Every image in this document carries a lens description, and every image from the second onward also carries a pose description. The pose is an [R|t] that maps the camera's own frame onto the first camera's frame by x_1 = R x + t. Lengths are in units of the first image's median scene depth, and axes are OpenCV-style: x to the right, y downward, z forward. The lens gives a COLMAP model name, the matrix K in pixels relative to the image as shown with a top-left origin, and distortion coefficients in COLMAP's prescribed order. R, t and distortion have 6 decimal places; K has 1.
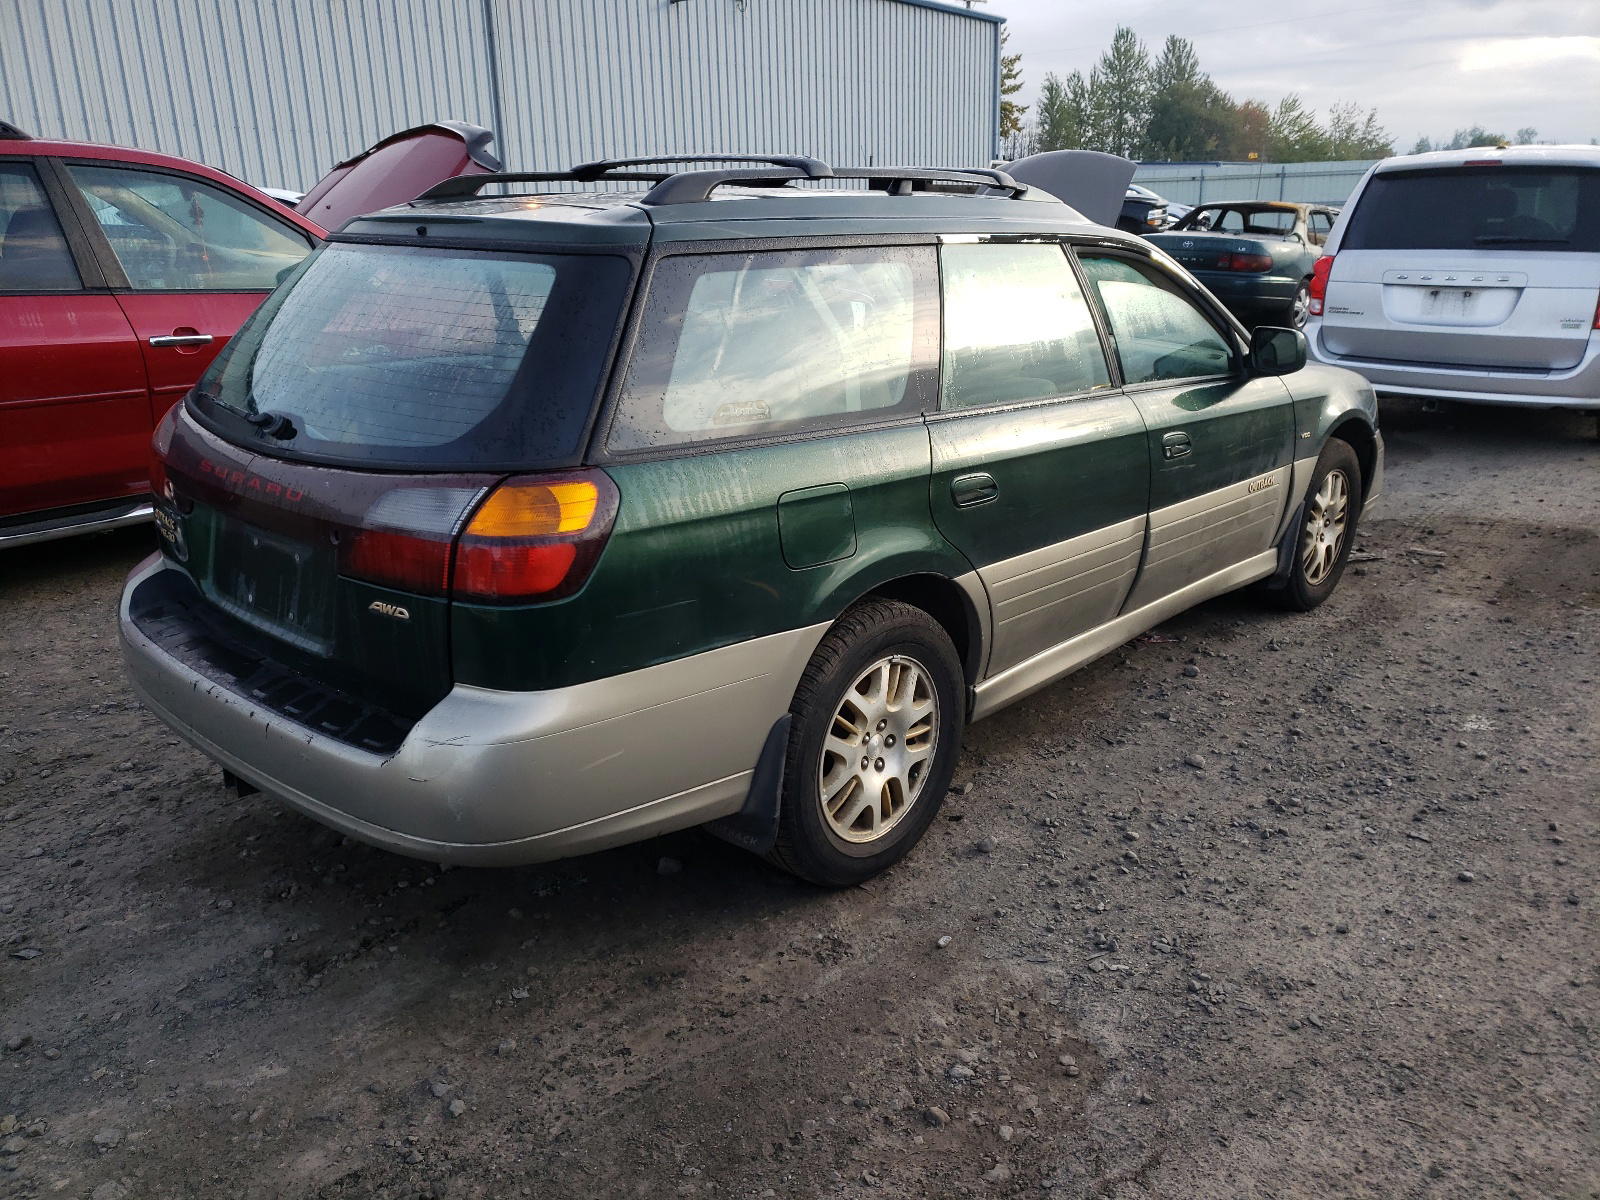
lens RADIAL K [[1203.1, 0, 800.0], [0, 1203.1, 600.0], [0, 0, 1]] dist [0.003230, 0.000938]
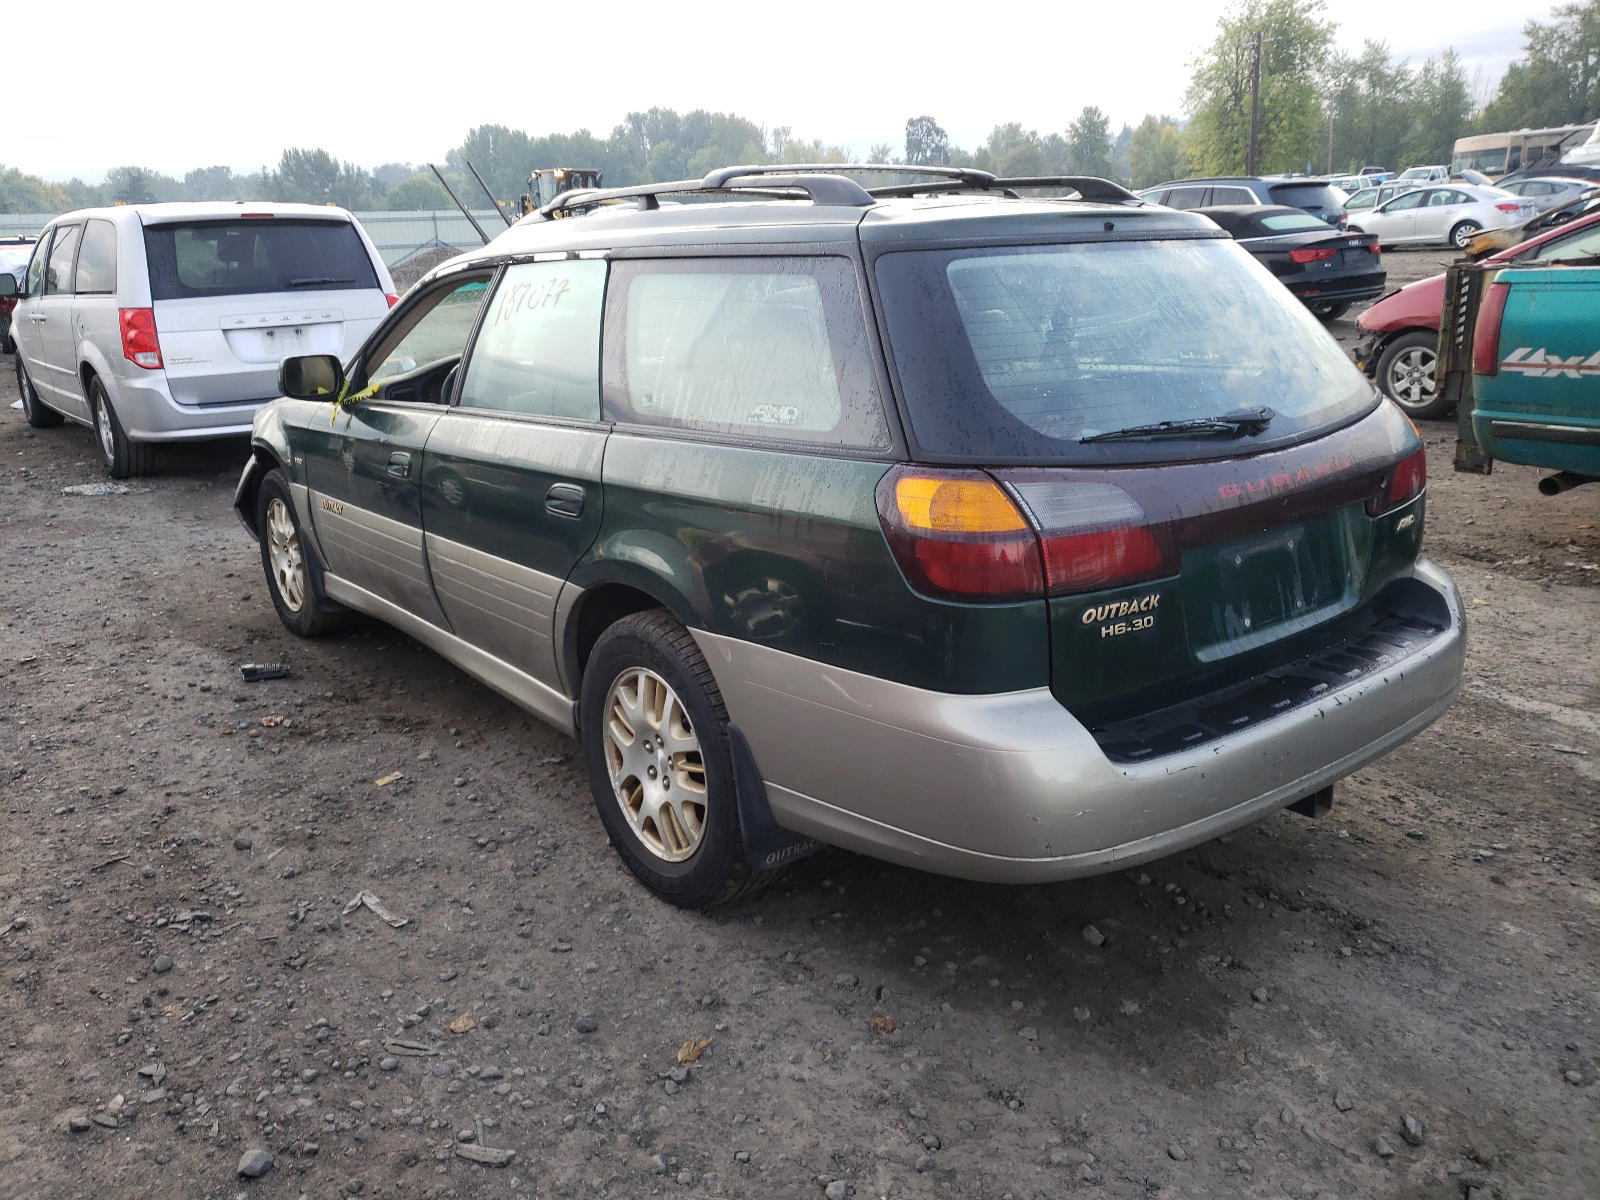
lens RADIAL K [[1195.8, 0, 799.6], [0, 1195.8, 559.3], [0, 0, 1]] dist [0.010426, -0.002800]
pose [[0.197470, -0.254373, 0.946731, -0.871635], [0.335224, 0.925050, 0.178626, -0.203161], [-0.921211, 0.282094, 0.267942, 0.676111]]
